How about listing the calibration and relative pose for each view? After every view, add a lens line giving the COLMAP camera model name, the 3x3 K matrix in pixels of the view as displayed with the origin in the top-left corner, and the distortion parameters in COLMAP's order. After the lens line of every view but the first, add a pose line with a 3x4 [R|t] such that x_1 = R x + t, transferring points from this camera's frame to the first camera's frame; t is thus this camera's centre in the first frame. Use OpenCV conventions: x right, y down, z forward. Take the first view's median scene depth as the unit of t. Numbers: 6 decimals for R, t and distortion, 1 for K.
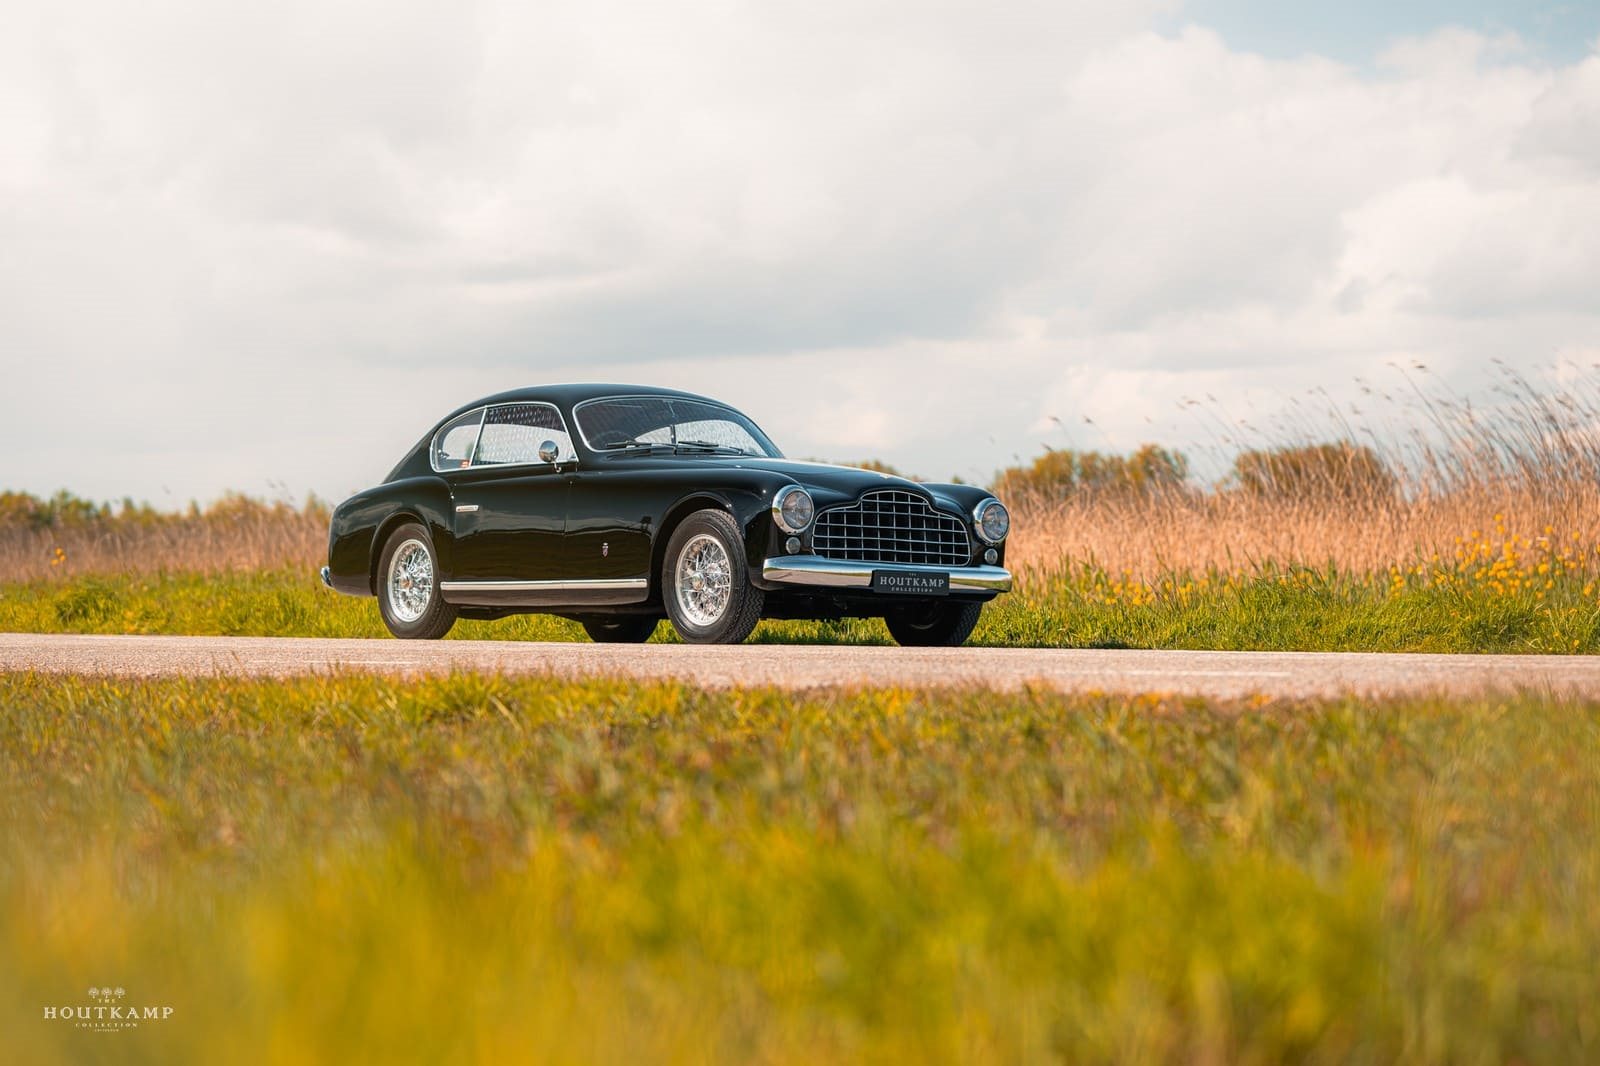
lens RADIAL K [[3612.0, 0, 800.0], [0, 3612.0, 533.0], [0, 0, 1]] dist [0.069775, 0.180388]
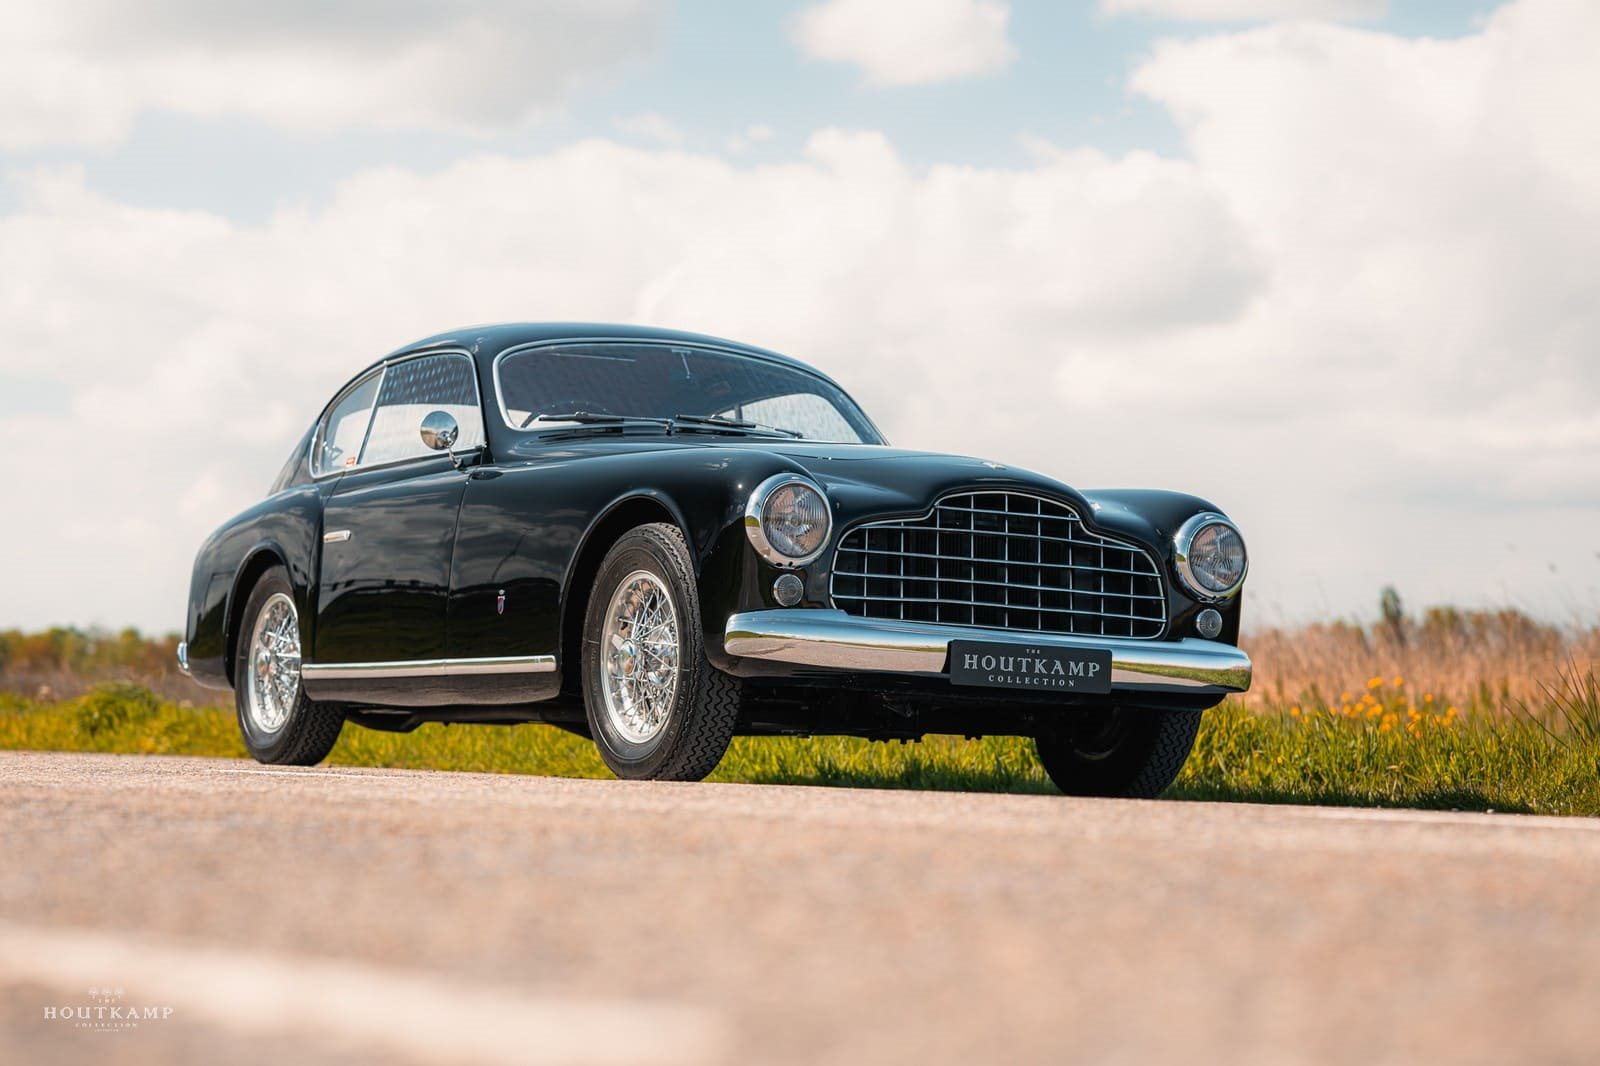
lens RADIAL K [[3612.0, 0, 800.0], [0, 3612.0, 533.0], [0, 0, 1]] dist [0.069775, 0.180388]
pose [[0.985125, 0.008362, -0.171637, 0.085836], [-0.015171, 0.999147, -0.038399, 0.014745], [0.171170, 0.040432, 0.984412, 0.479812]]
